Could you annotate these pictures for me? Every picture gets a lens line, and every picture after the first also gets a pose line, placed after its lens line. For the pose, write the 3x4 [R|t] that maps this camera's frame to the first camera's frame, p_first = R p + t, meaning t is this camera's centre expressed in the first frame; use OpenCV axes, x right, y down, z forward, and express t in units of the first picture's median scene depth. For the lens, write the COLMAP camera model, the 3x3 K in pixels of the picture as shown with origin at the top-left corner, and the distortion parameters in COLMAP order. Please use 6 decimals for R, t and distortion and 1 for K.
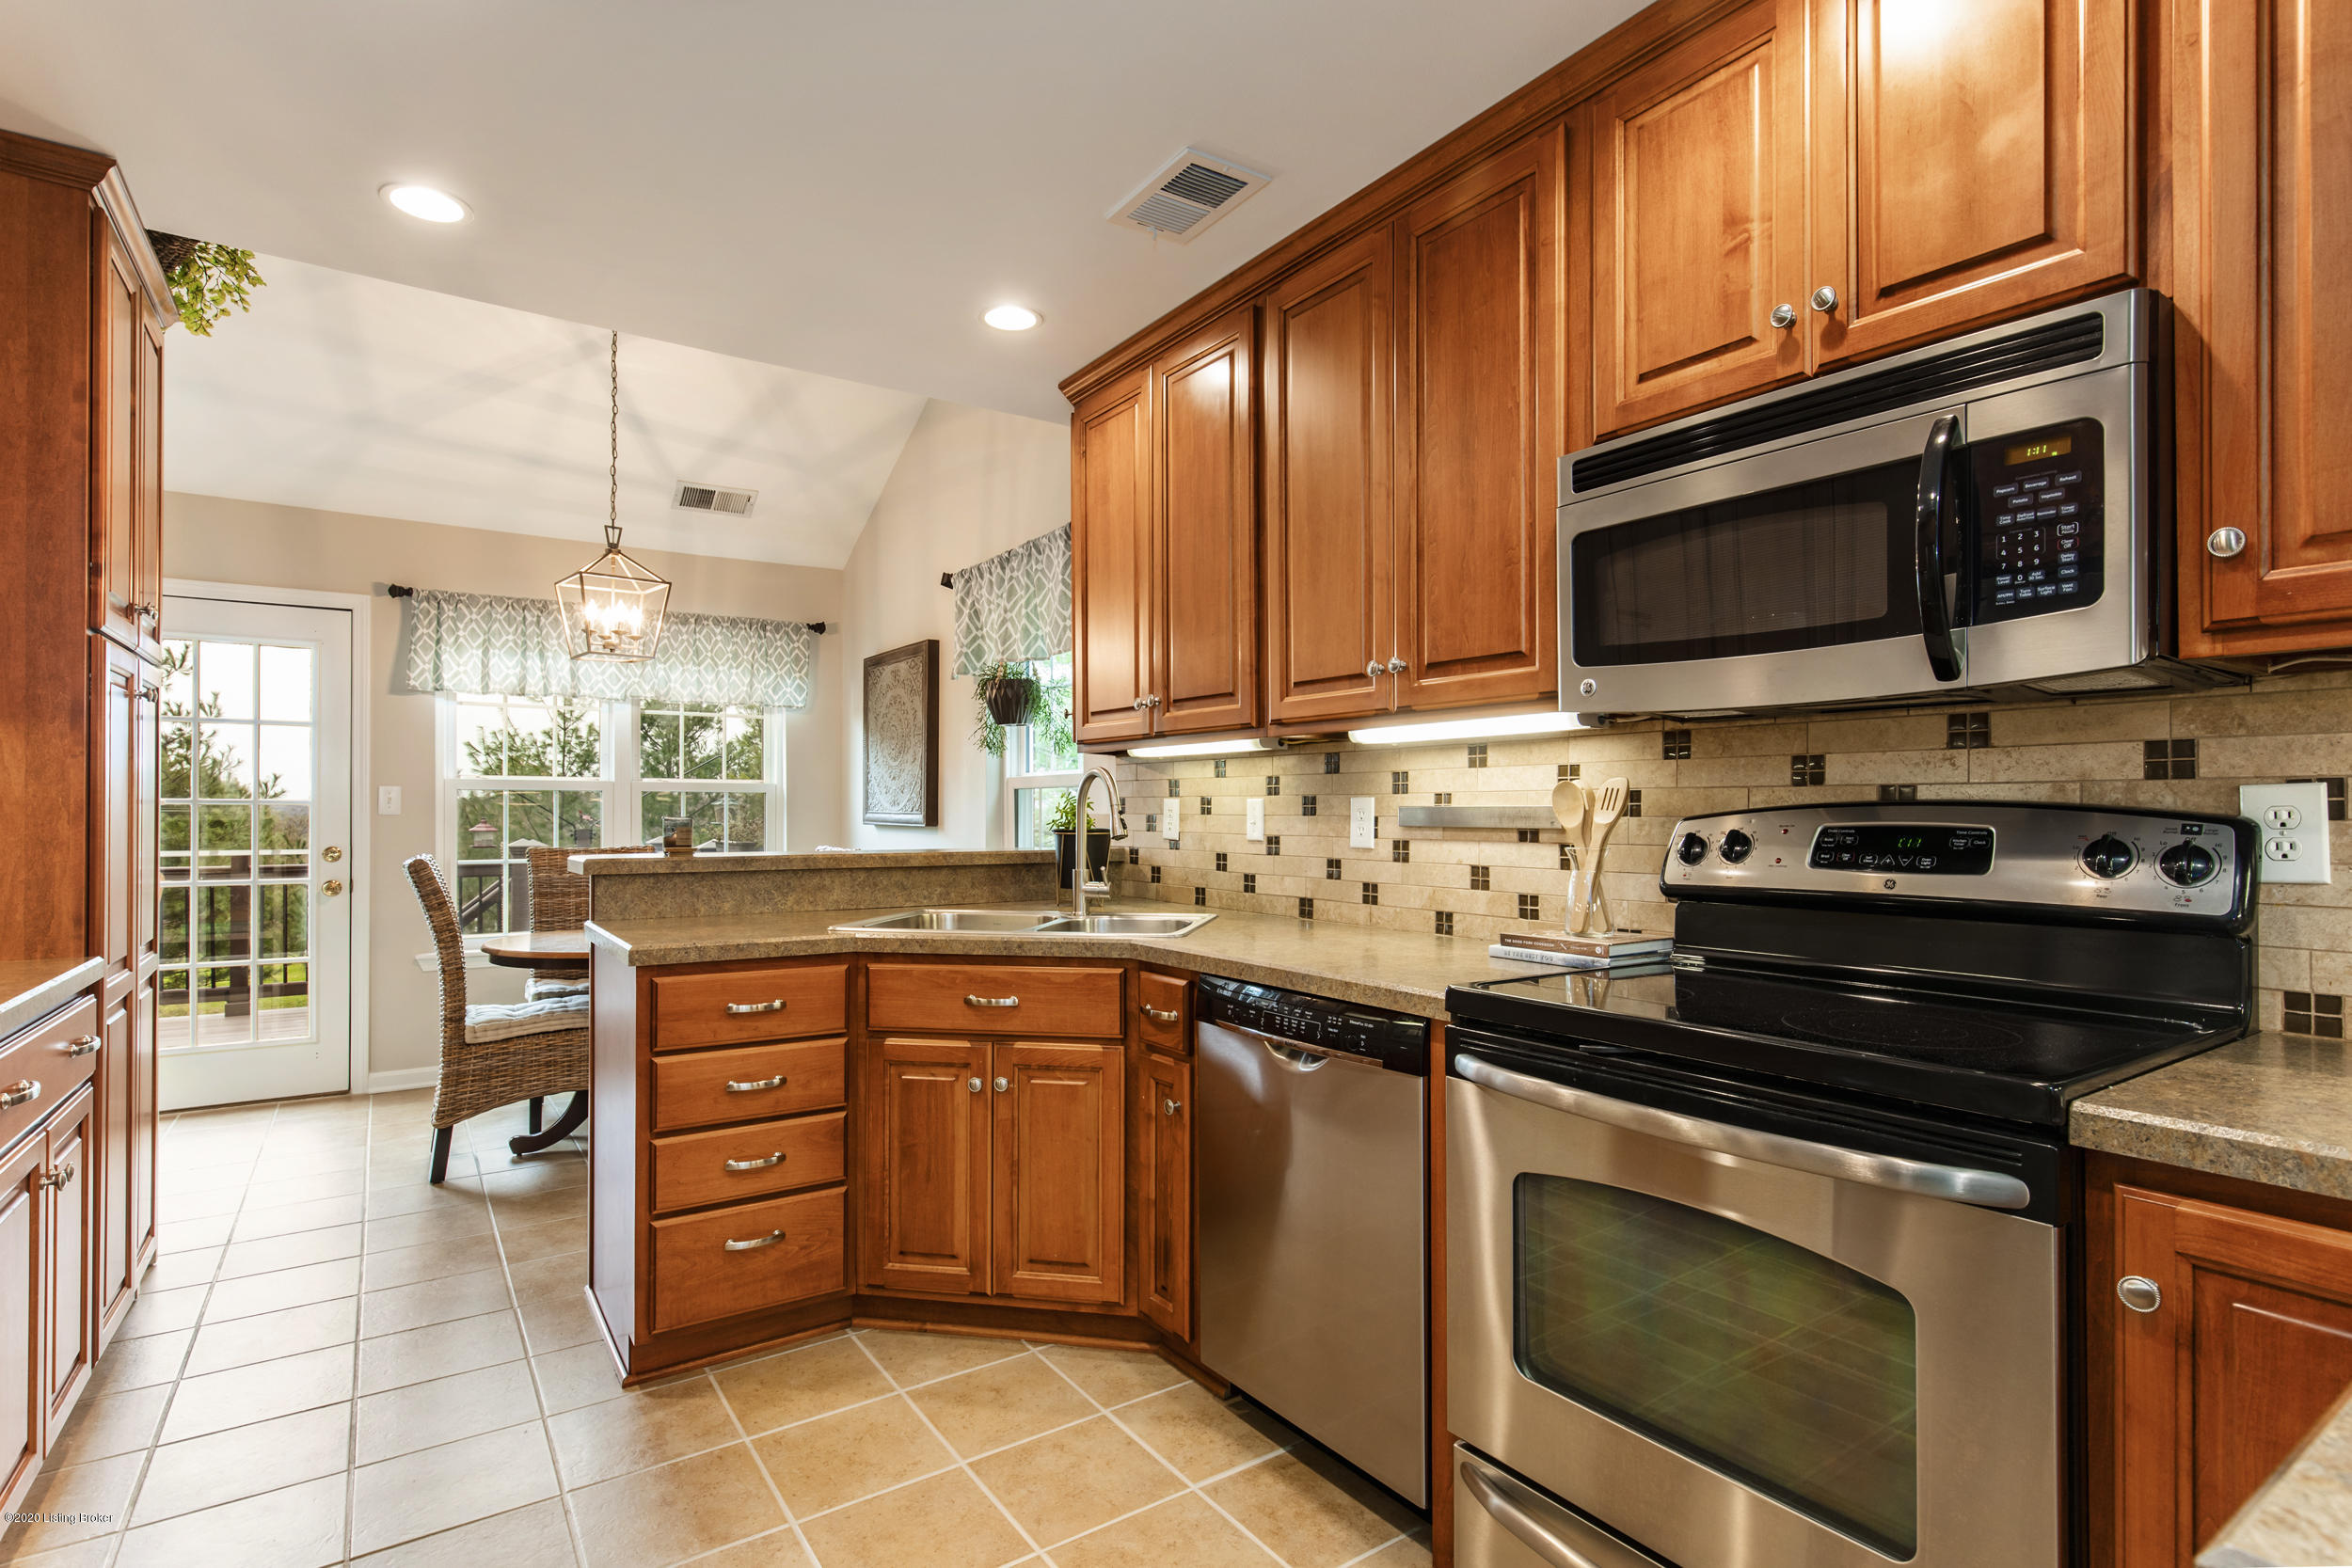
lens RADIAL K [[1142.1, 0, 1175.7], [0, 1142.1, 797.9], [0, 0, 1]] dist [0.008097, 0.003140]
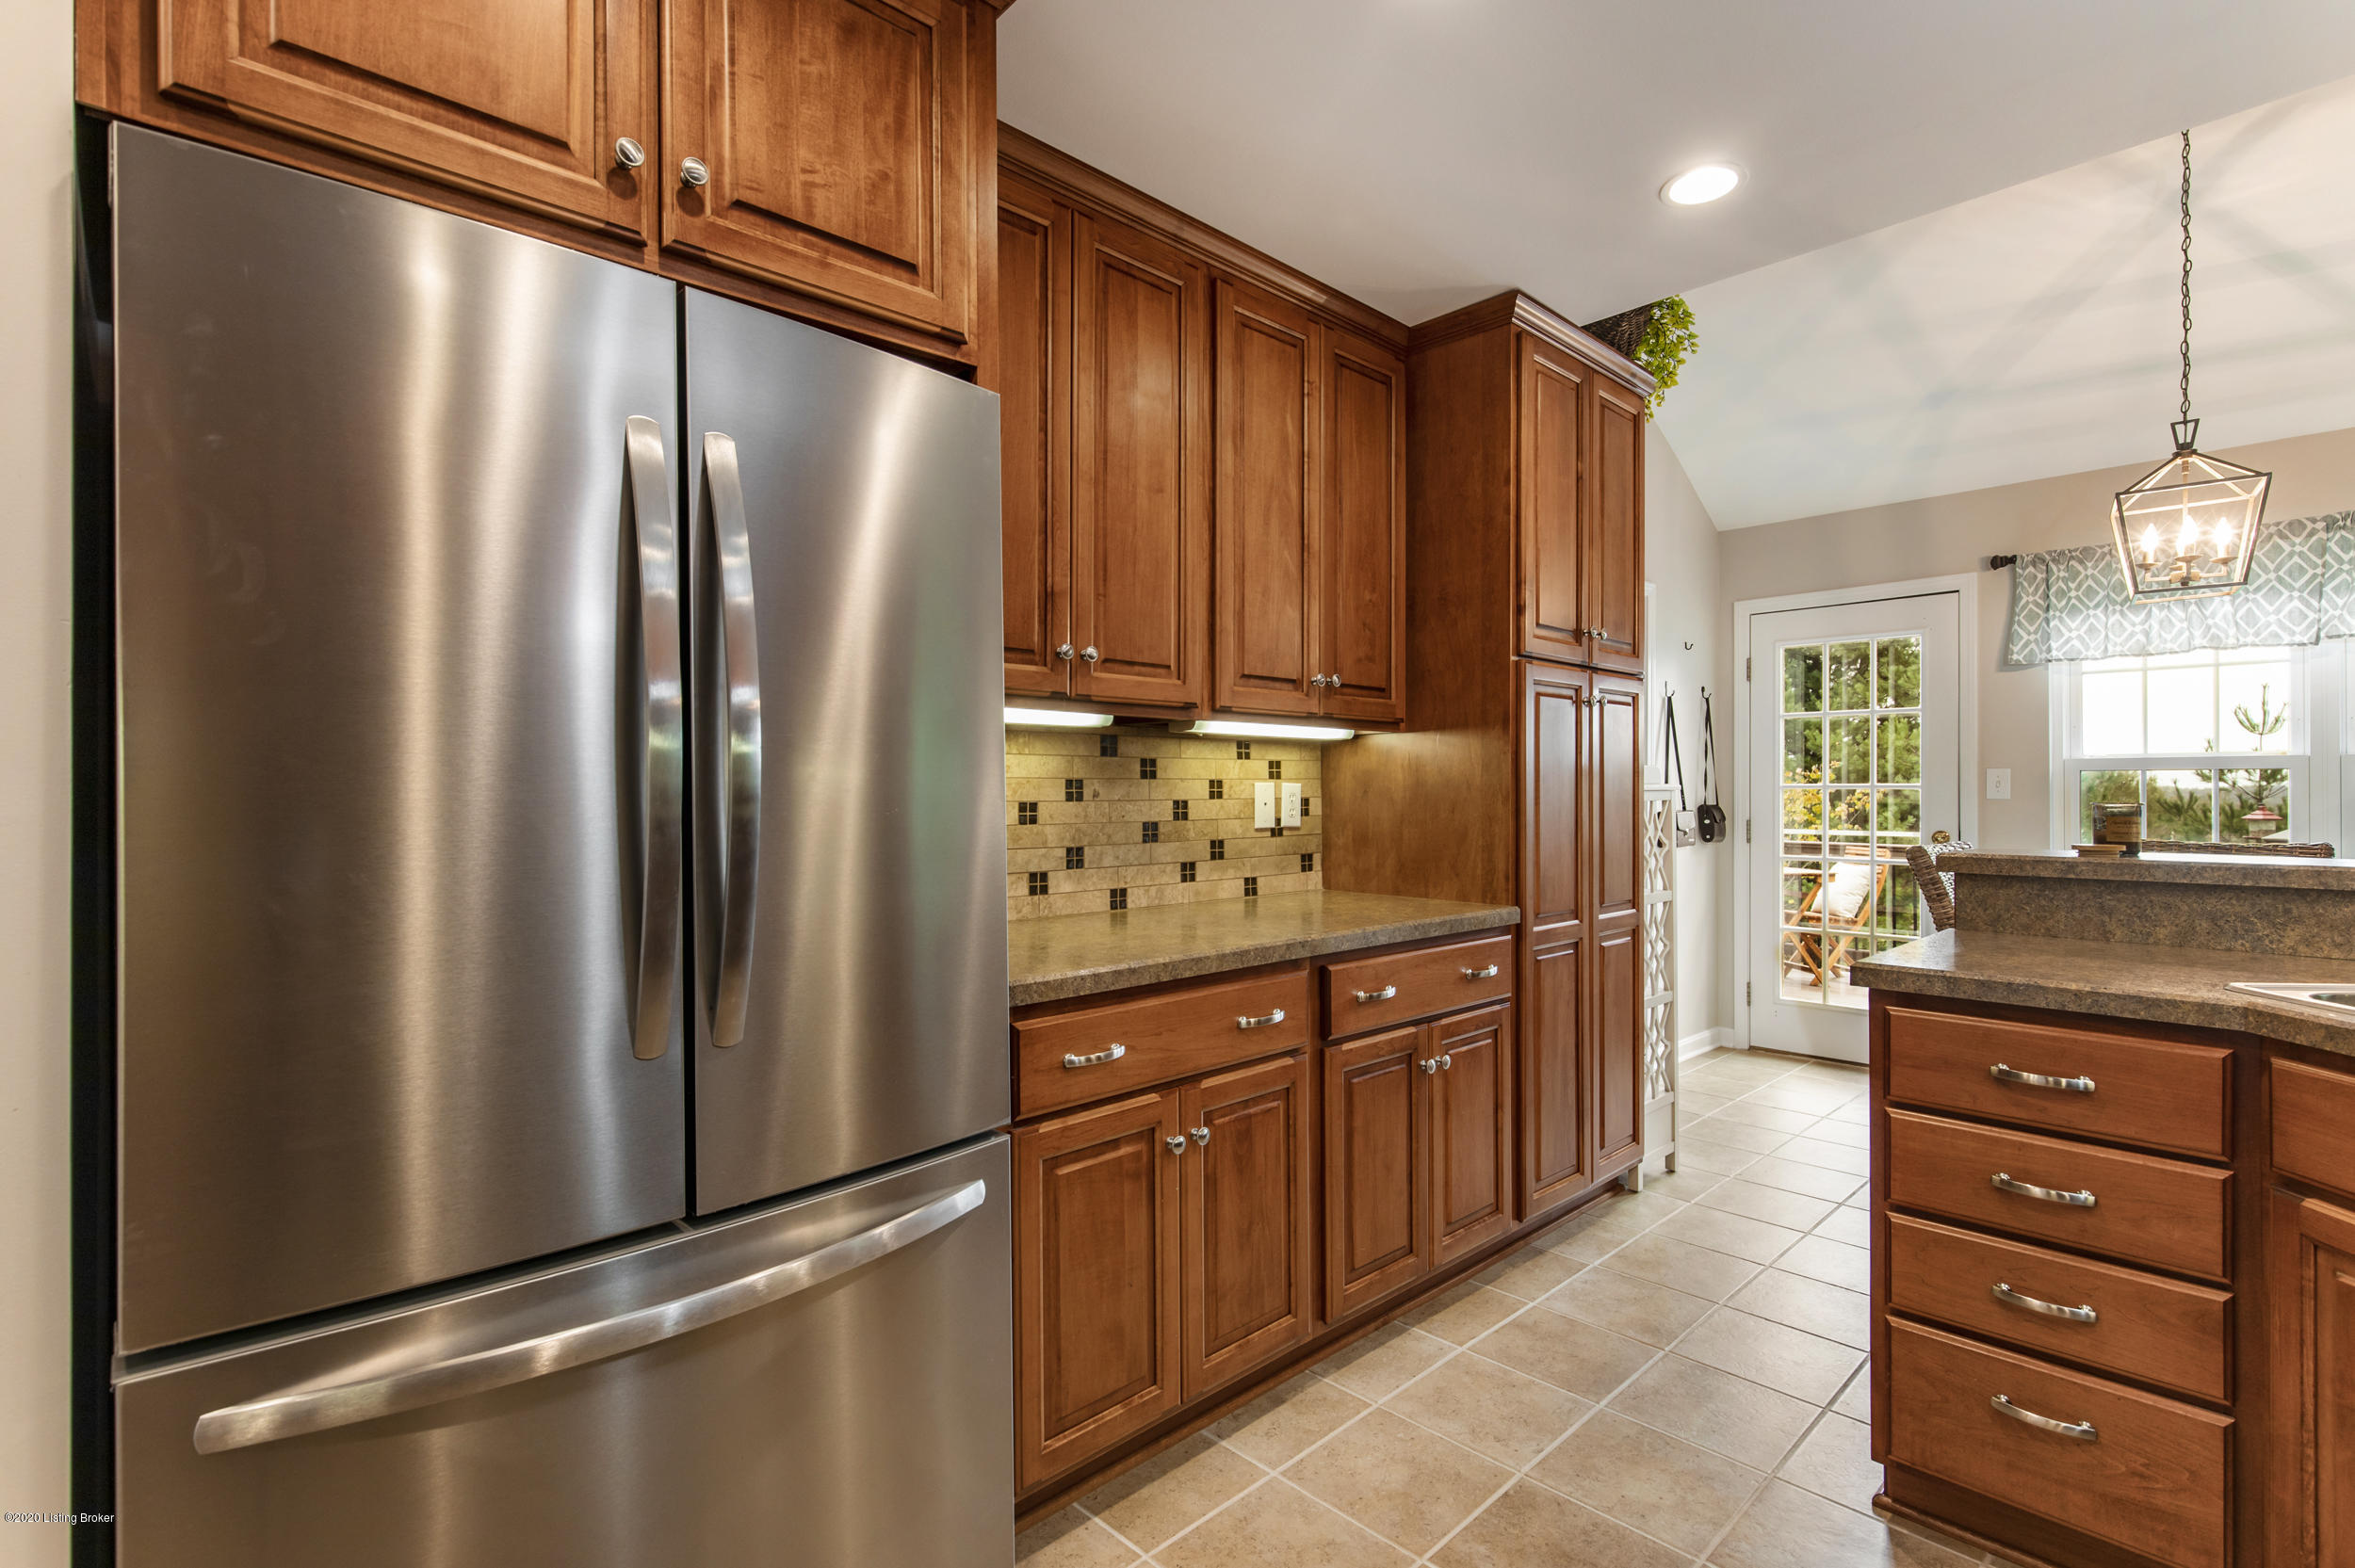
lens RADIAL K [[1092.1, 0, 1178.4], [0, 1092.1, 790.3], [0, 0, 1]] dist [0.002022, 0.001548]
pose [[0.158859, -0.004306, -0.987292, 0.171612], [0.010549, 0.999941, -0.002663, 0.004412], [0.987245, -0.009991, 0.158895, 0.322768]]
